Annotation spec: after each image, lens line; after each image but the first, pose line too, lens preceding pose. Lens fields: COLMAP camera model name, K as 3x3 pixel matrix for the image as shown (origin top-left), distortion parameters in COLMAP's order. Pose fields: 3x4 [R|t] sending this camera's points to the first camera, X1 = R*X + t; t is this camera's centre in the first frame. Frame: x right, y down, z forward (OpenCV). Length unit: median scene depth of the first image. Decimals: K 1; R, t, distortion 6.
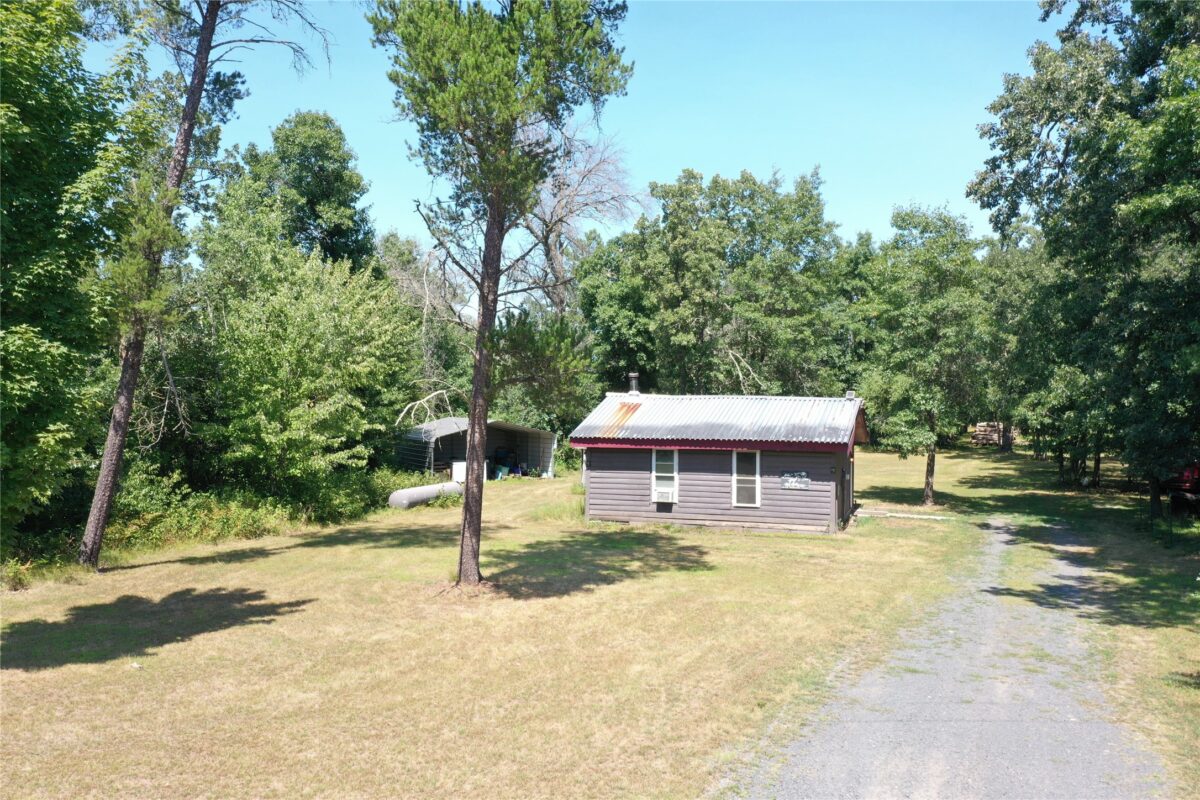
lens RADIAL K [[970.6, 0, 596.2], [0, 970.6, 399.0], [0, 0, 1]] dist [0.009973, 0.006088]
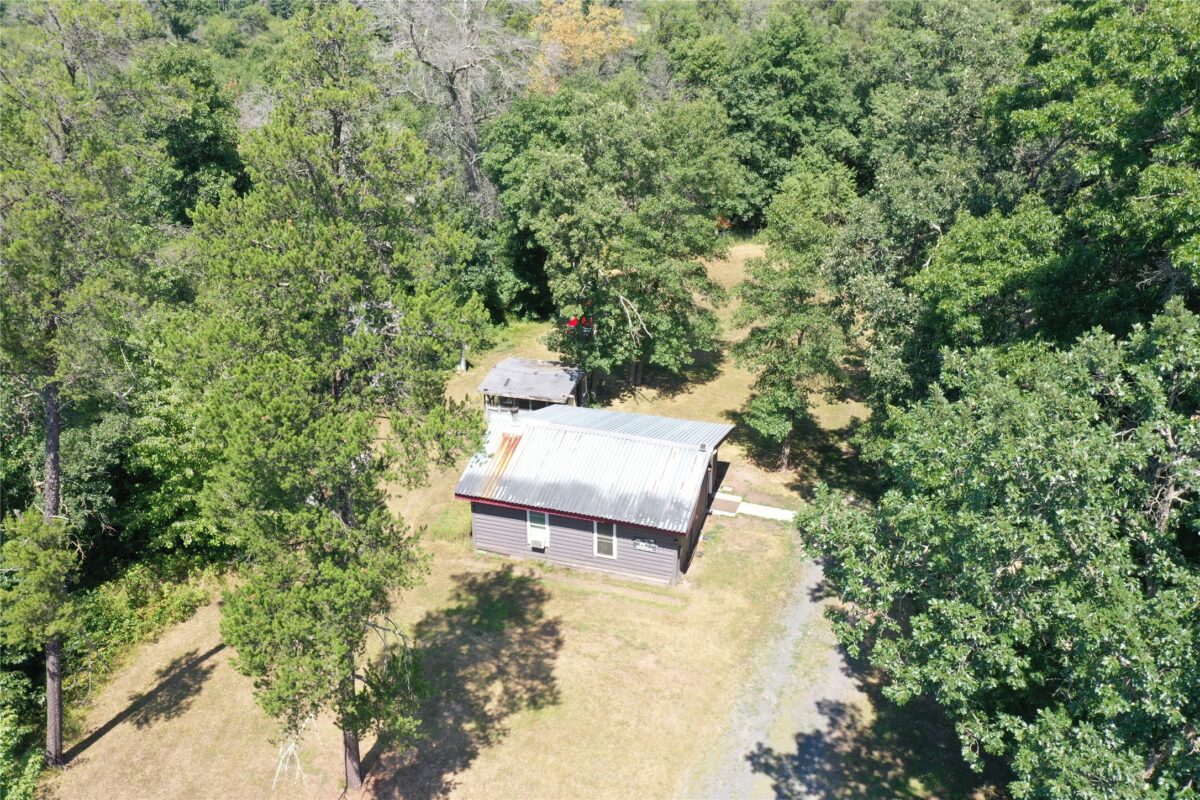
lens RADIAL K [[970.6, 0, 603.1], [0, 970.6, 399.5], [0, 0, 1]] dist [0.009973, 0.006088]
pose [[0.999042, -0.018294, 0.039760, 0.108894], [0.000299, 0.911287, 0.411771, -0.555625], [-0.043765, -0.411365, 0.910420, -0.000826]]
